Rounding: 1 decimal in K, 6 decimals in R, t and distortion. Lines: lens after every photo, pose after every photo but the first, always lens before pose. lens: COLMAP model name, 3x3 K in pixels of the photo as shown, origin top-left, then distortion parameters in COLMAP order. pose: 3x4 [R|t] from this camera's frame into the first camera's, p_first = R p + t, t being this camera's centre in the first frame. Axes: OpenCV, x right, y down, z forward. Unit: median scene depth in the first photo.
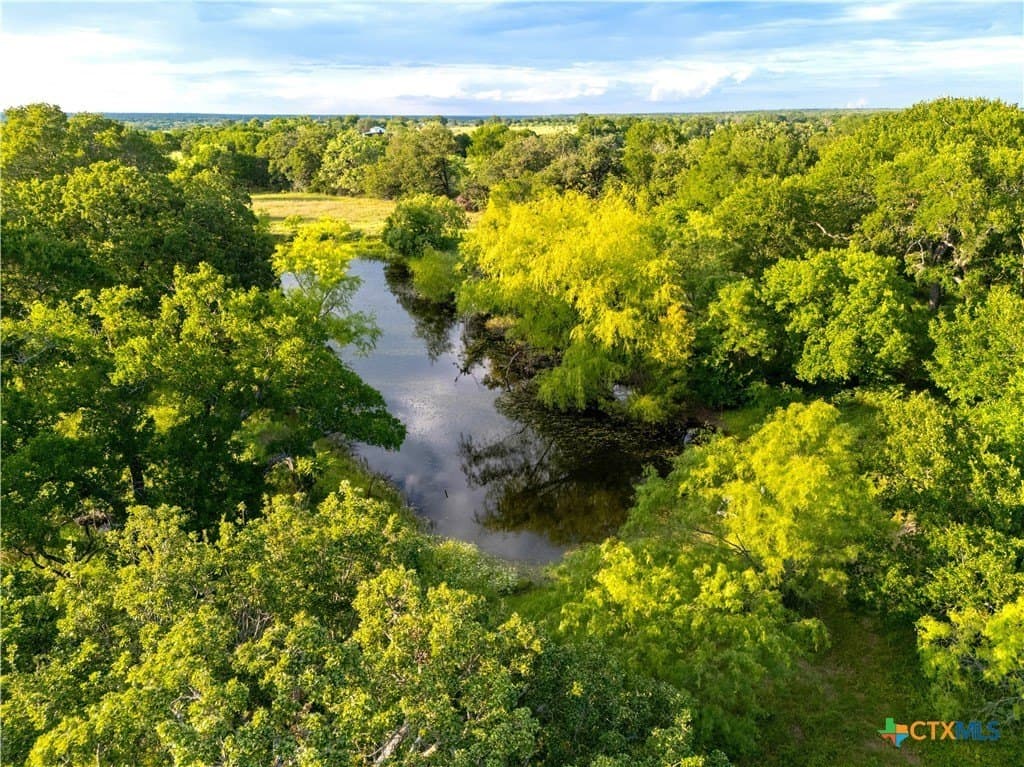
lens RADIAL K [[758.4, 0, 512.0], [0, 758.4, 383.5], [0, 0, 1]] dist [0.042307, -0.030024]
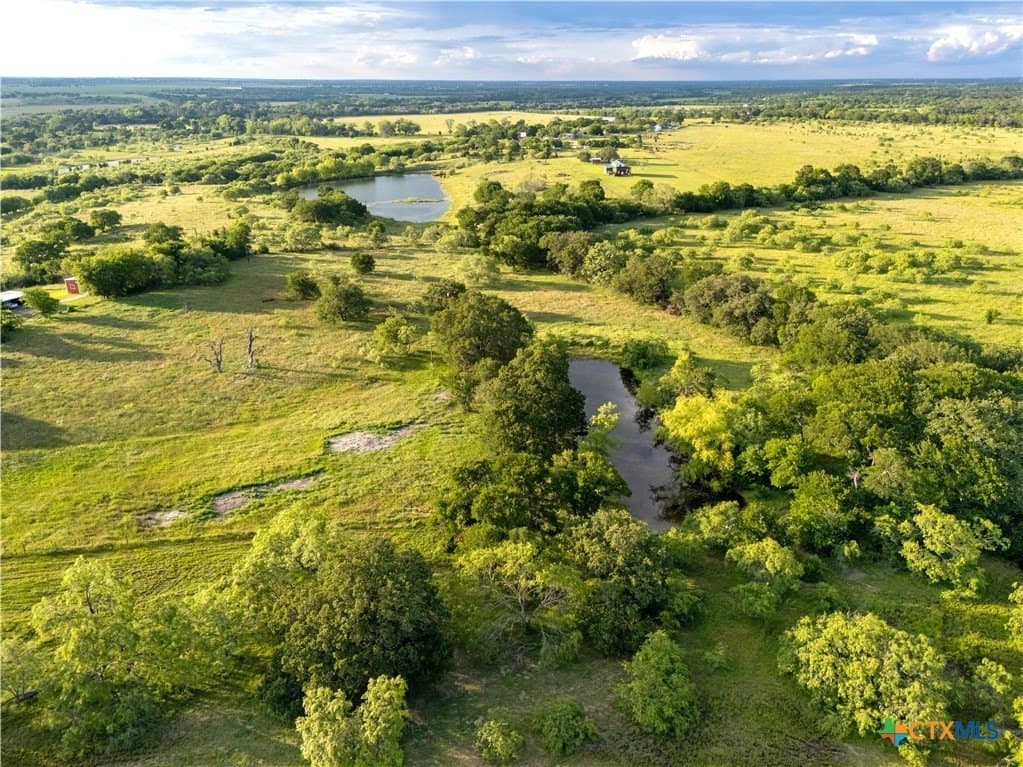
lens RADIAL K [[757.6, 0, 511.5], [0, 757.6, 383.5], [0, 0, 1]] dist [0.042307, -0.030024]
pose [[0.958281, 0.105086, -0.265809, 0.160461], [-0.095798, 0.994257, 0.047707, -0.410210], [0.269296, -0.020253, 0.962845, -1.946017]]
